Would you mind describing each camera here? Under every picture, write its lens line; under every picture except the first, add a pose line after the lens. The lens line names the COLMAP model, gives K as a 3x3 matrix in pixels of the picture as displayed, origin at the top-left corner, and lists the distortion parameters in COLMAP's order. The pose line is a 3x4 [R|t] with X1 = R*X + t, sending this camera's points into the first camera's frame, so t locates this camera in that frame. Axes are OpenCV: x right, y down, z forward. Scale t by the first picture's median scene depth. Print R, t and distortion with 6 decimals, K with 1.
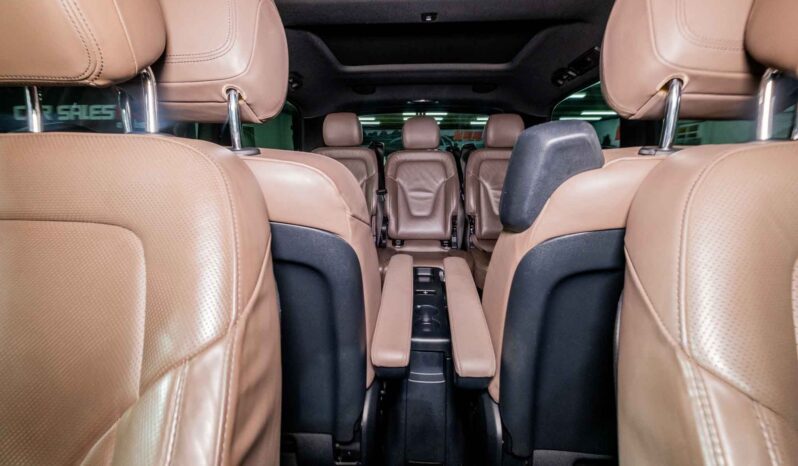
lens RADIAL K [[362.7, 0, 394.6], [0, 362.7, 246.1], [0, 0, 1]] dist [0.001031, 0.000053]
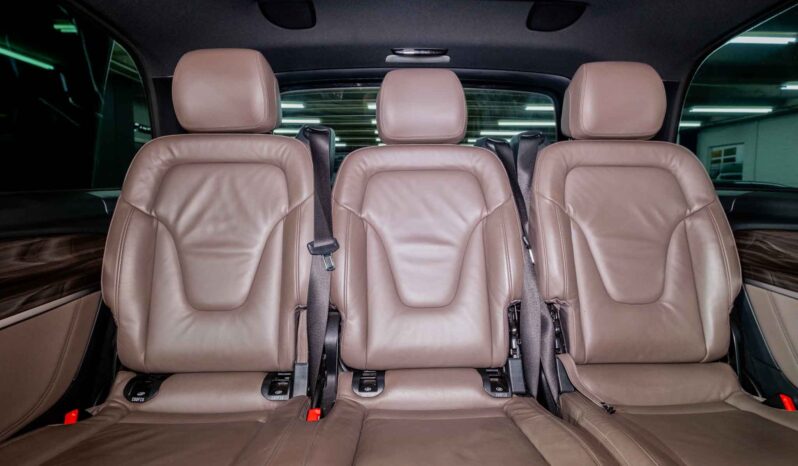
lens RADIAL K [[479.2, 0, 399.0], [0, 479.2, 233.0], [0, 0, 1]] dist [-0.001811, -0.000234]
pose [[0.997494, -0.007678, 0.070339, 0.007042], [0.017685, 0.989596, -0.142784, -0.087231], [-0.068511, 0.143670, 0.987251, 0.484451]]
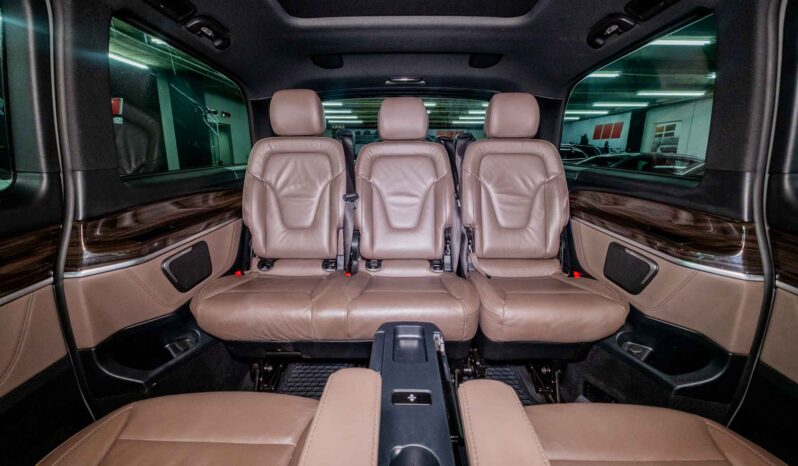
lens RADIAL K [[361.2, 0, 389.3], [0, 361.2, 251.3], [0, 0, 1]] dist [0.000675, -0.000203]
pose [[0.999495, -0.007743, 0.030833, 0.019228], [0.007212, 0.999824, 0.017315, -0.048176], [-0.030961, -0.017084, 0.999375, 0.245027]]
